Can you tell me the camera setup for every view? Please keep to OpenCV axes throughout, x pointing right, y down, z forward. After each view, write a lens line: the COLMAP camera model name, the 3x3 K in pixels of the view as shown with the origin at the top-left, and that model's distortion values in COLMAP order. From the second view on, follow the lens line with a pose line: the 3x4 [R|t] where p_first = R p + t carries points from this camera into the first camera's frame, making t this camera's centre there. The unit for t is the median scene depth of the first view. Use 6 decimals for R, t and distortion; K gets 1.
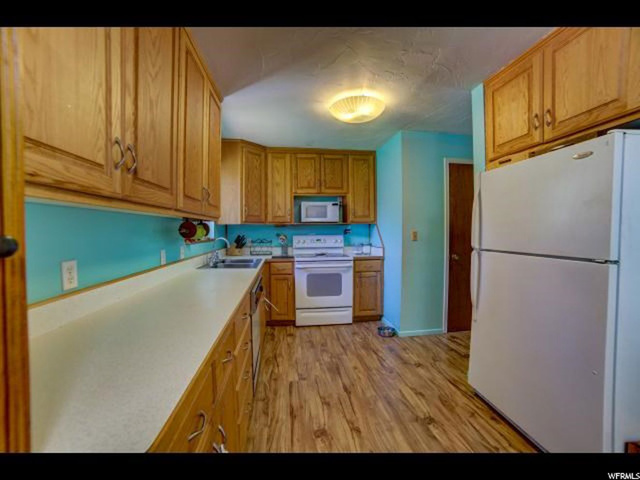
lens RADIAL K [[264.5, 0, 320.0], [0, 264.5, 240.0], [0, 0, 1]] dist [-0.088499, 0.023872]
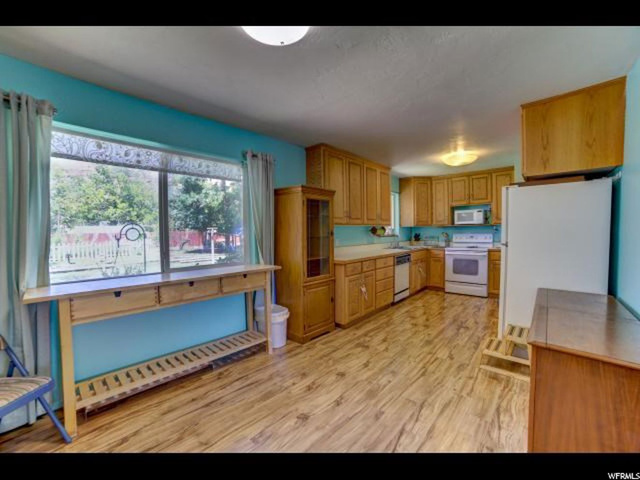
lens RADIAL K [[264.5, 0, 320.0], [0, 264.5, 240.0], [0, 0, 1]] dist [-0.088499, 0.023872]
pose [[0.656701, 0.019251, -0.753905, 0.531573], [-0.015640, 0.999807, 0.011906, 0.014187], [0.753989, 0.003972, 0.656875, -0.524448]]
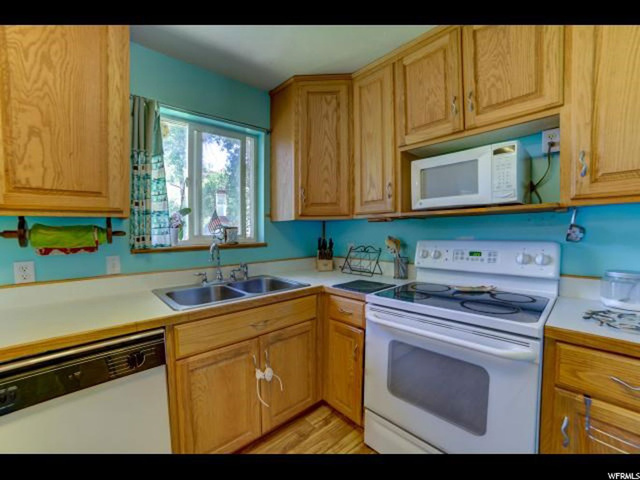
lens RADIAL K [[269.7, 0, 300.0], [0, 269.7, 244.0], [0, 0, 1]] dist [-0.098096, 0.025472]
pose [[0.549304, 0.033884, -0.834936, 0.188265], [-0.015794, 0.999420, 0.030168, -0.022935], [0.835474, -0.003384, 0.549520, 0.622581]]
